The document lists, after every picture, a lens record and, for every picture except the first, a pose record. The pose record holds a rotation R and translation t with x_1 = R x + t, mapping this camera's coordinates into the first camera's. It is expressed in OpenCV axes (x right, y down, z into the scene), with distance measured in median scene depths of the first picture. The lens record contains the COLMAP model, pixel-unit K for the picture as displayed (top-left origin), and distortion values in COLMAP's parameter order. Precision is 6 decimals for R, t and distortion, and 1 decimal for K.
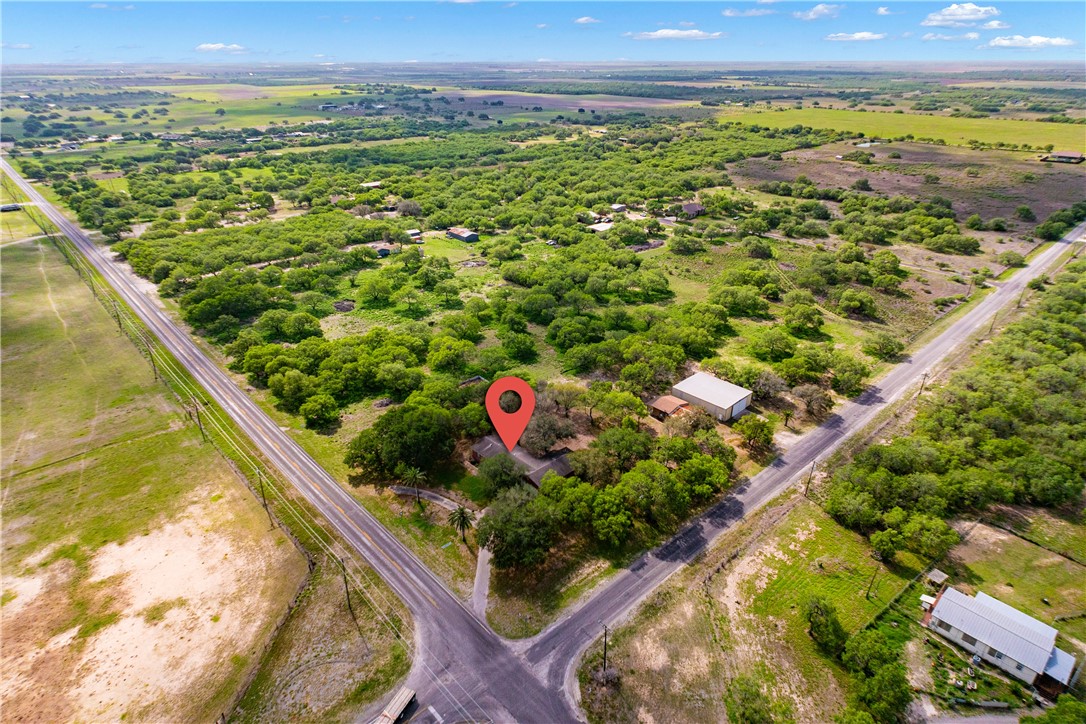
lens RADIAL K [[623.3, 0, 543.0], [0, 623.3, 362.0], [0, 0, 1]] dist [0.003328, -0.001903]
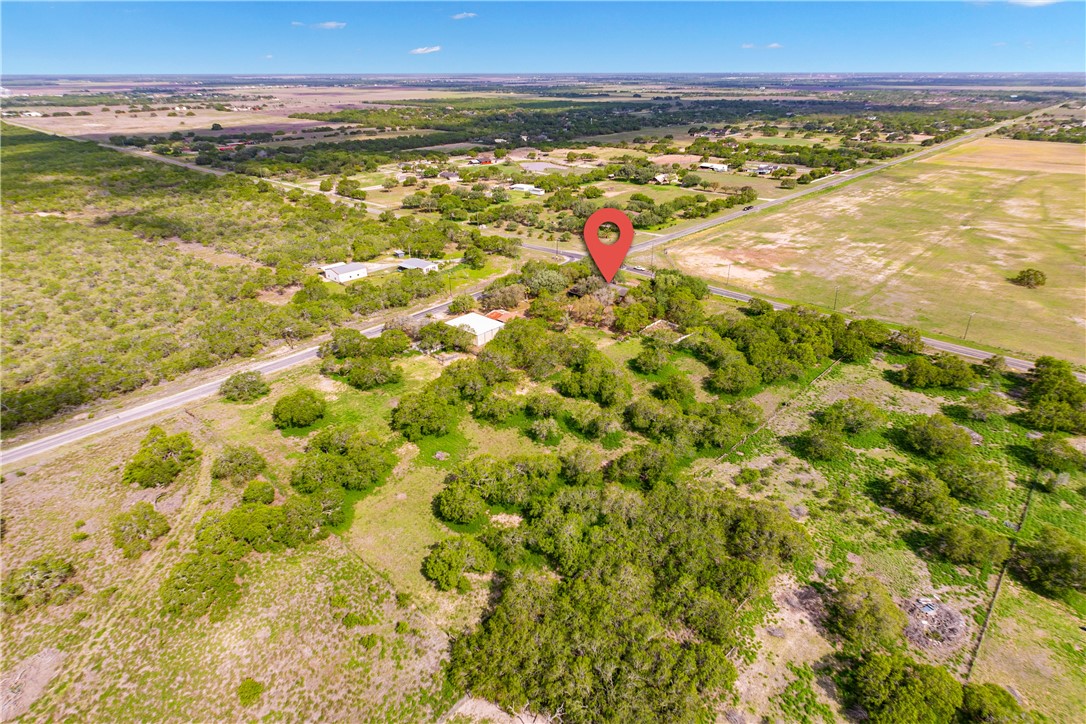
lens RADIAL K [[623.3, 0, 543.0], [0, 623.3, 362.0], [0, 0, 1]] dist [0.003328, -0.001903]
pose [[-0.996752, 0.034396, -0.072811, 0.224546], [-0.035320, 0.625836, 0.779154, -0.875836], [0.072368, 0.779196, -0.622589, 1.817141]]
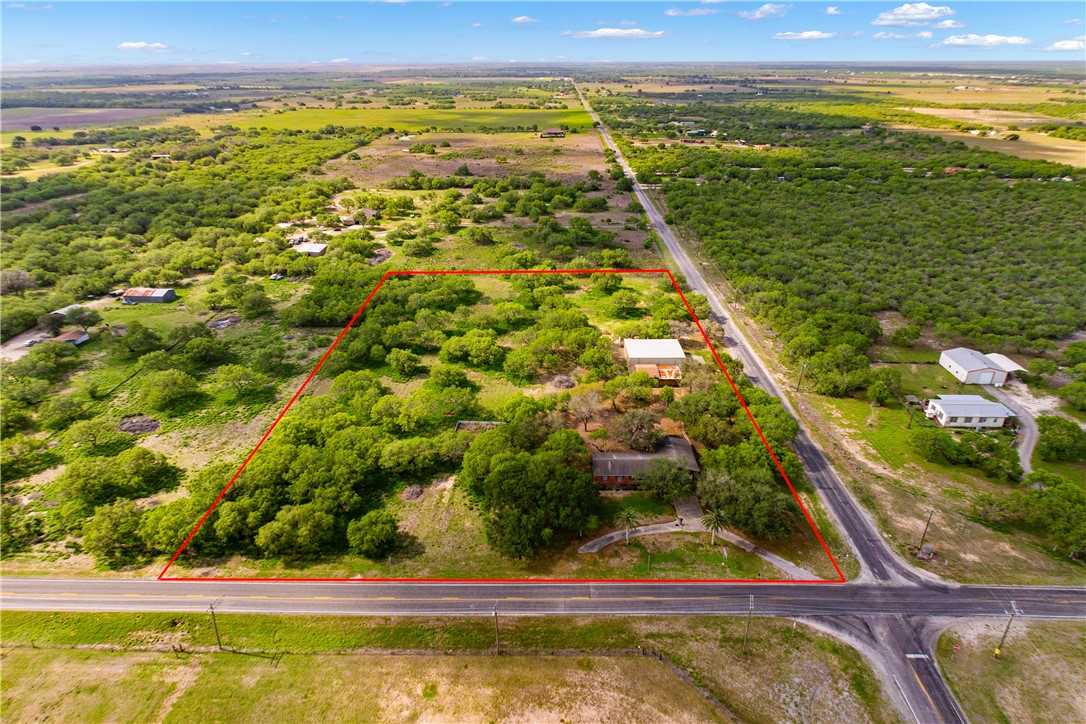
lens RADIAL K [[631.3, 0, 543.0], [0, 631.3, 362.0], [0, 0, 1]] dist [0.000436, -0.000594]
pose [[0.693455, -0.316733, 0.647148, -0.596851], [0.321361, 0.939869, 0.115643, -0.126081], [-0.644862, 0.127775, 0.753543, 0.271644]]
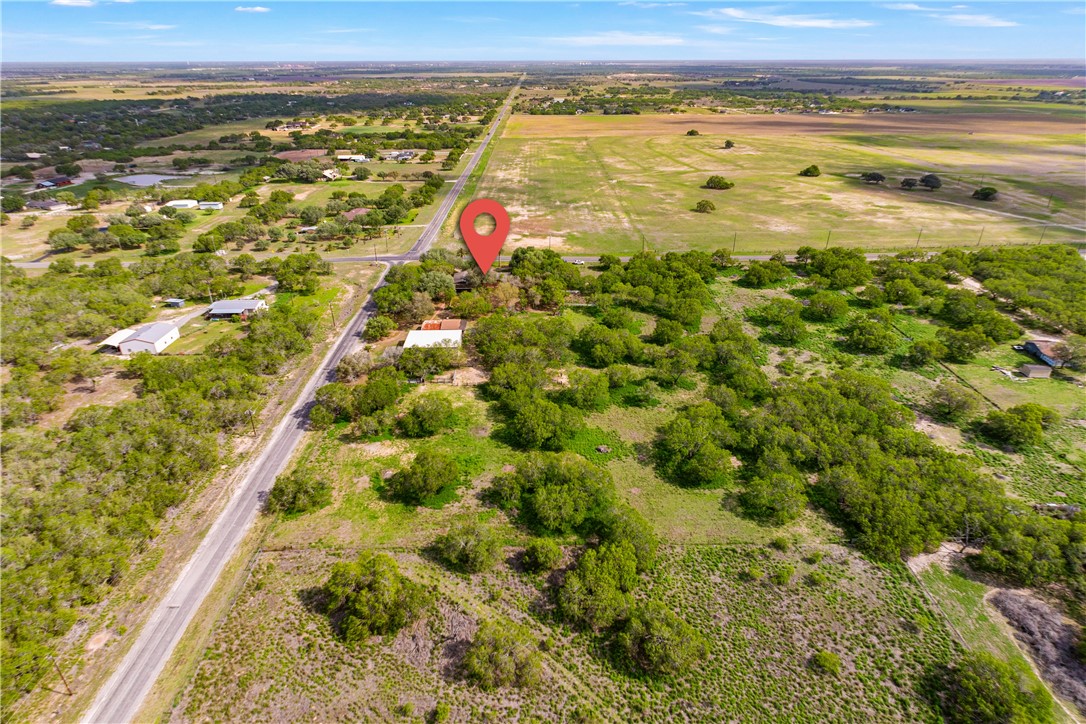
lens RADIAL K [[623.3, 0, 543.0], [0, 623.3, 362.0], [0, 0, 1]] dist [0.003328, -0.001903]
pose [[-0.672794, 0.326294, -0.663989, 0.896015], [-0.322854, 0.678034, 0.660330, -0.738522], [0.665668, 0.658637, -0.350832, 1.536745]]
